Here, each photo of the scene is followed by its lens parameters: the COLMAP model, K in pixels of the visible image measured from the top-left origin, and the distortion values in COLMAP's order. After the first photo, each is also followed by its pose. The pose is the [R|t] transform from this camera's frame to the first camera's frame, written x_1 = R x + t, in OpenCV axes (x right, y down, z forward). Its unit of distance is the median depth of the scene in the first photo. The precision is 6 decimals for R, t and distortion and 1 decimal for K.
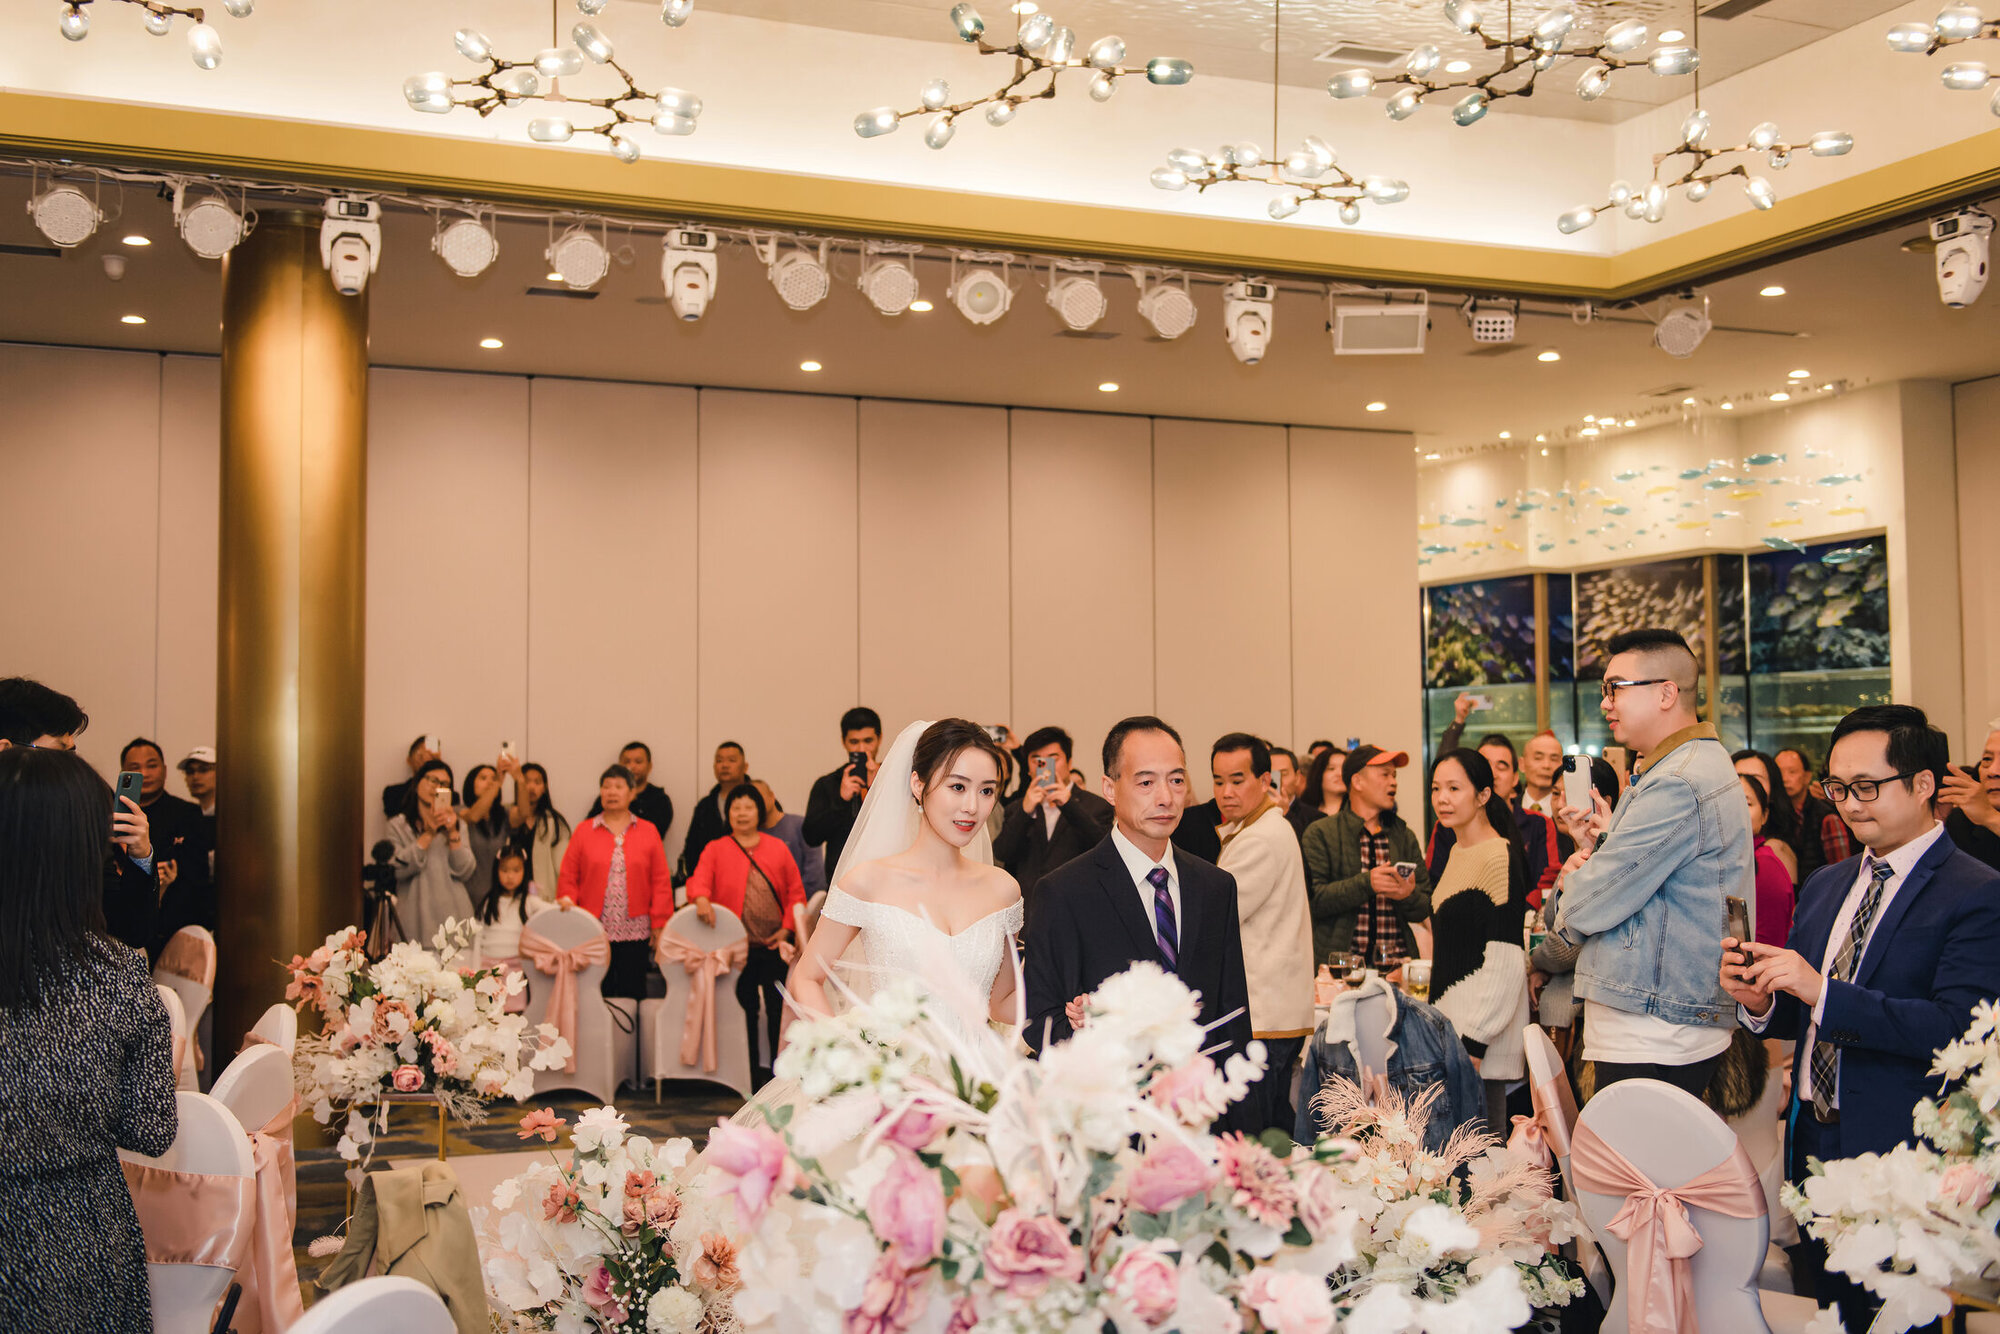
lens RADIAL K [[2288.9, 0, 1000.0], [0, 2288.9, 667.0], [0, 0, 1]] dist [-0.010535, -0.049756]
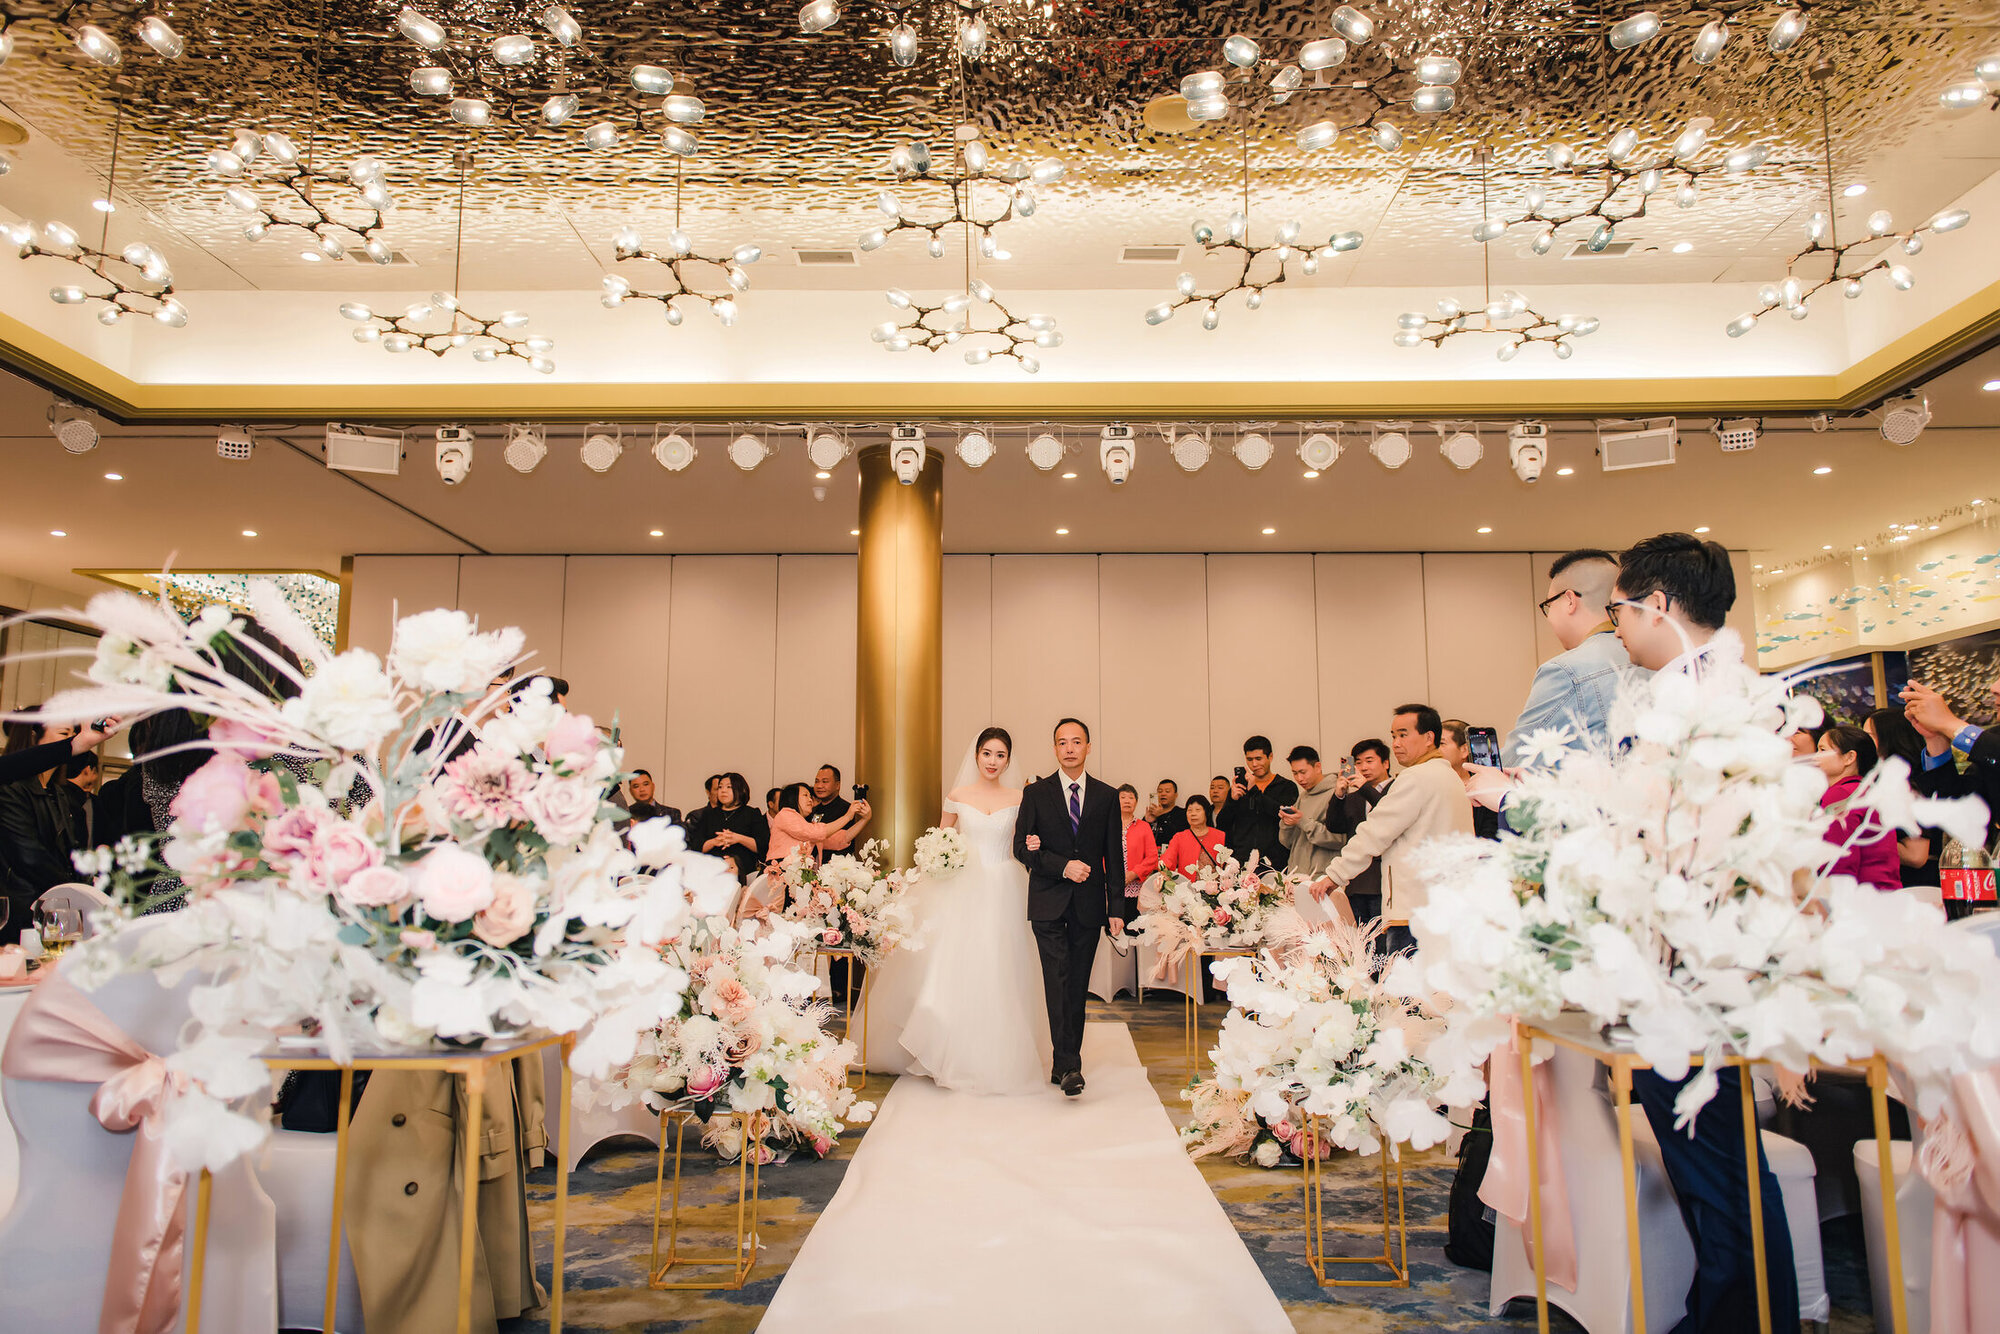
lens RADIAL K [[1384.4, 0, 1000.0], [0, 1384.4, 667.0], [0, 0, 1]] dist [0.005090, -0.002429]
pose [[0.912760, -0.053274, -0.405007, 0.152678], [0.014204, 0.994999, -0.098870, 0.059390], [0.408249, 0.084492, 0.908952, 0.113164]]
